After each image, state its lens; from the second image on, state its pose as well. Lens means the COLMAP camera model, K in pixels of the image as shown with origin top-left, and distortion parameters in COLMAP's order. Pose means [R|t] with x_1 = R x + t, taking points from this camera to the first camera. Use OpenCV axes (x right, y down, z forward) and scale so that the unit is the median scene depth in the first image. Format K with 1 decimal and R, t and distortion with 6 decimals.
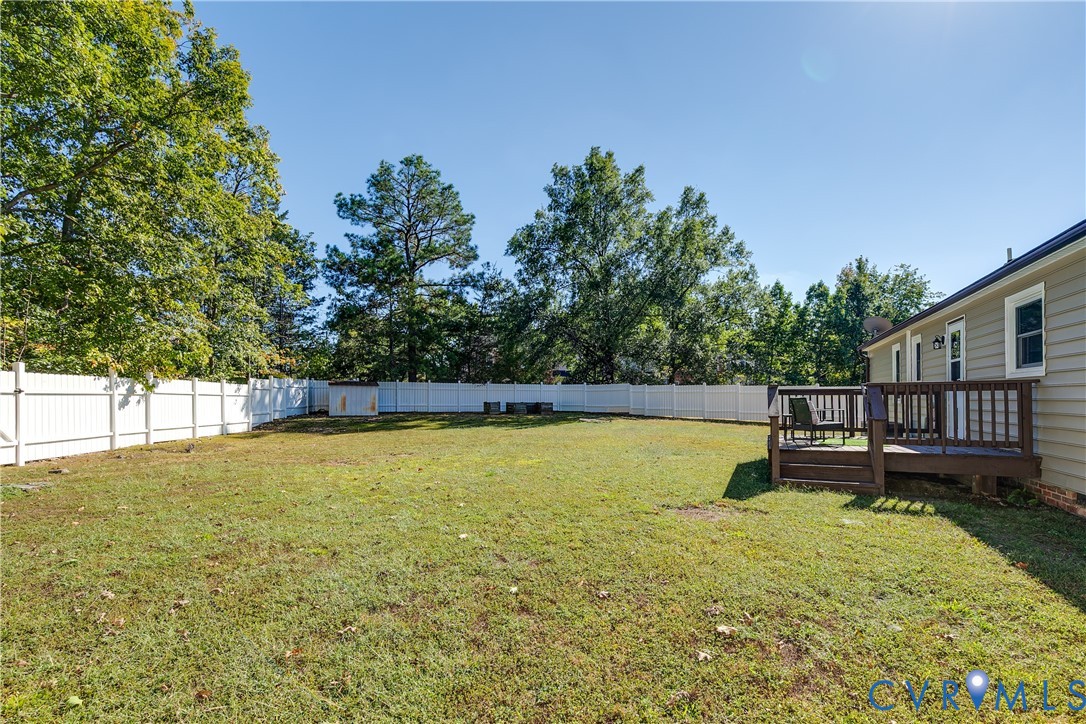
lens RADIAL K [[500.1, 0, 543.3], [0, 500.1, 401.7], [0, 0, 1]] dist [0.000420, 0.000047]
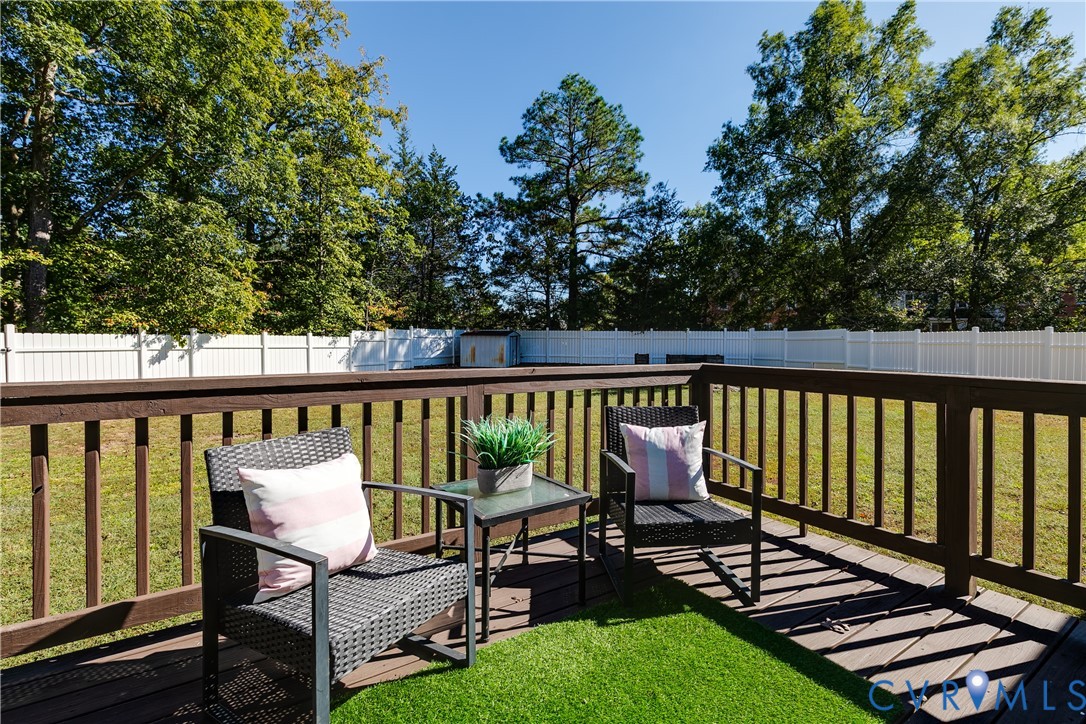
lens RADIAL K [[498.2, 0, 543.9], [0, 498.2, 354.2], [0, 0, 1]] dist [0.002456, 0.000669]
pose [[0.841275, 0.014941, -0.540400, 0.188870], [-0.006051, 0.999816, 0.018222, -0.012518], [0.540573, -0.012059, 0.841211, 0.220465]]
